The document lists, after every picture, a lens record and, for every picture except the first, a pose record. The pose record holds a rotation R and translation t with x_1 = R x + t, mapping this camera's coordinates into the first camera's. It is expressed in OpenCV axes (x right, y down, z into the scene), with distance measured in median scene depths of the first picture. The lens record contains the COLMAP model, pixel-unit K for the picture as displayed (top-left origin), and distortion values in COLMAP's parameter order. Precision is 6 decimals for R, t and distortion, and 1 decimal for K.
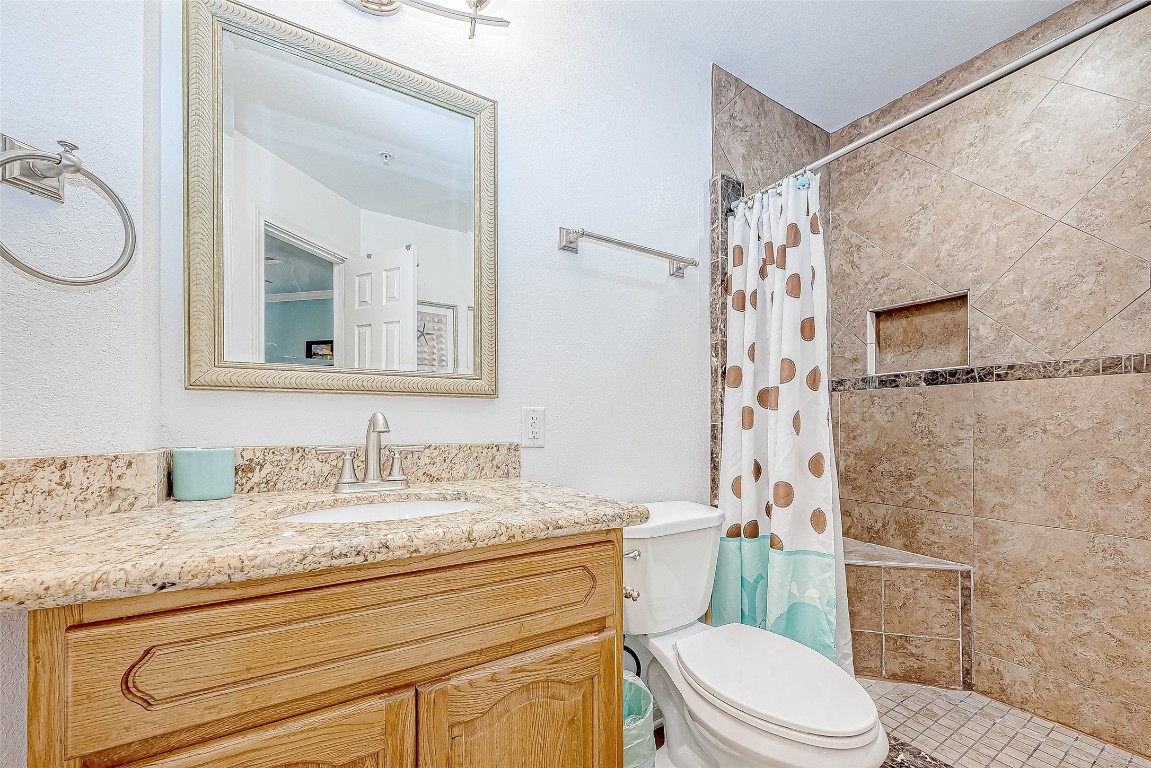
lens RADIAL K [[454.1, 0, 579.0], [0, 454.1, 422.7], [0, 0, 1]] dist [-0.005093, -0.000744]
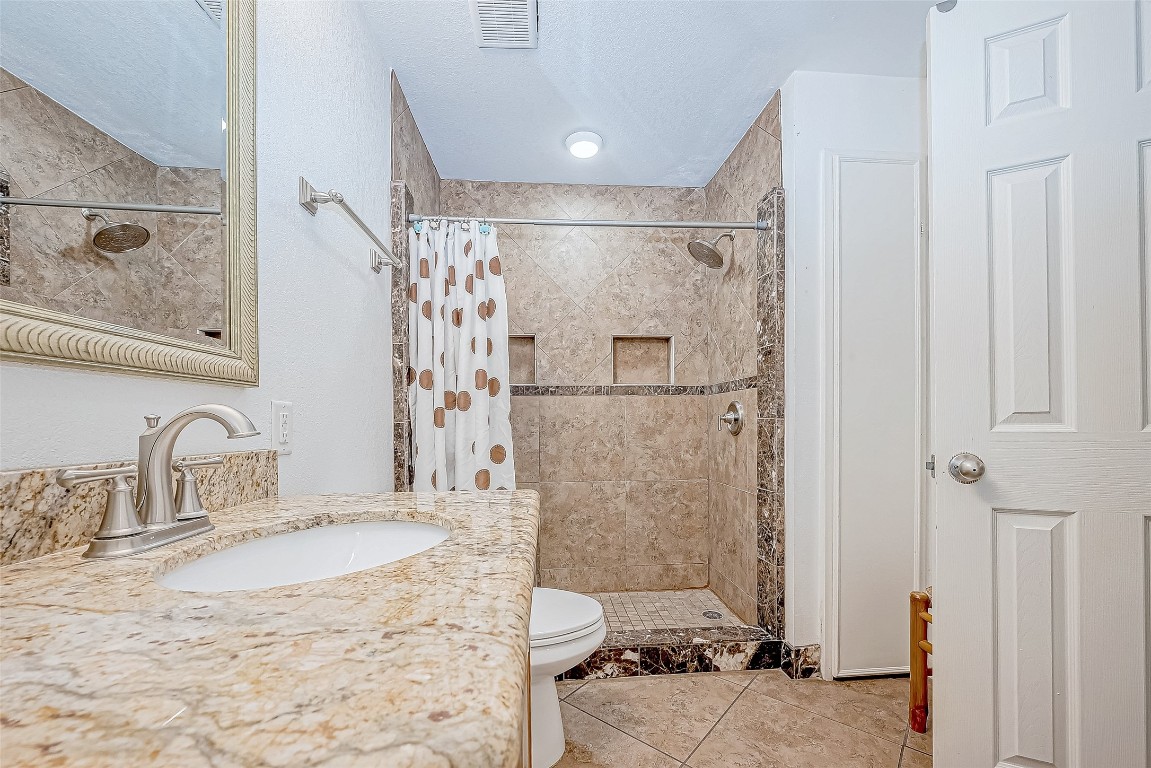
lens RADIAL K [[454.1, 0, 576.1], [0, 454.1, 424.4], [0, 0, 1]] dist [-0.005093, -0.000744]
pose [[0.465648, -0.007818, 0.884935, -0.460926], [0.005474, 0.999967, 0.005954, 0.001871], [-0.884953, 0.002072, 0.465676, 0.179167]]
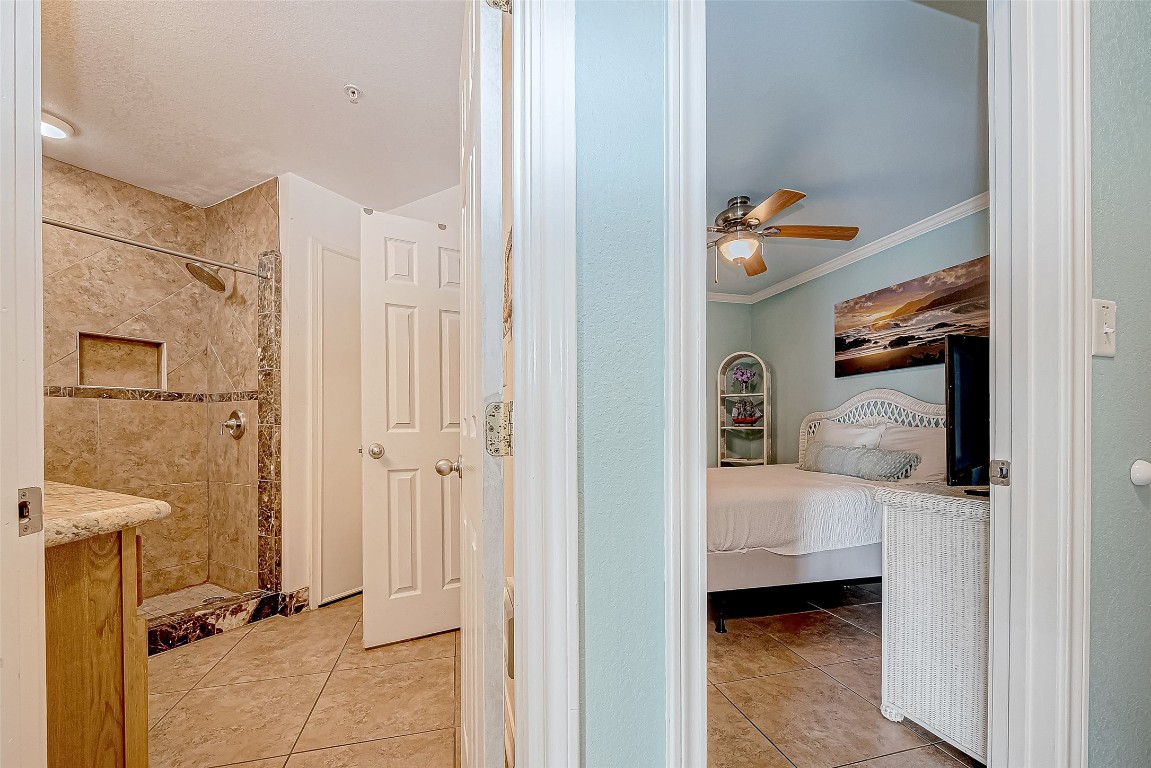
lens RADIAL K [[454.1, 0, 583.7], [0, 454.1, 428.9], [0, 0, 1]] dist [-0.005093, -0.000744]
pose [[-0.483639, -0.003121, 0.875262, -1.051910], [0.000242, 0.999993, 0.003699, 0.004482], [-0.875268, 0.002001, -0.483635, 0.088626]]
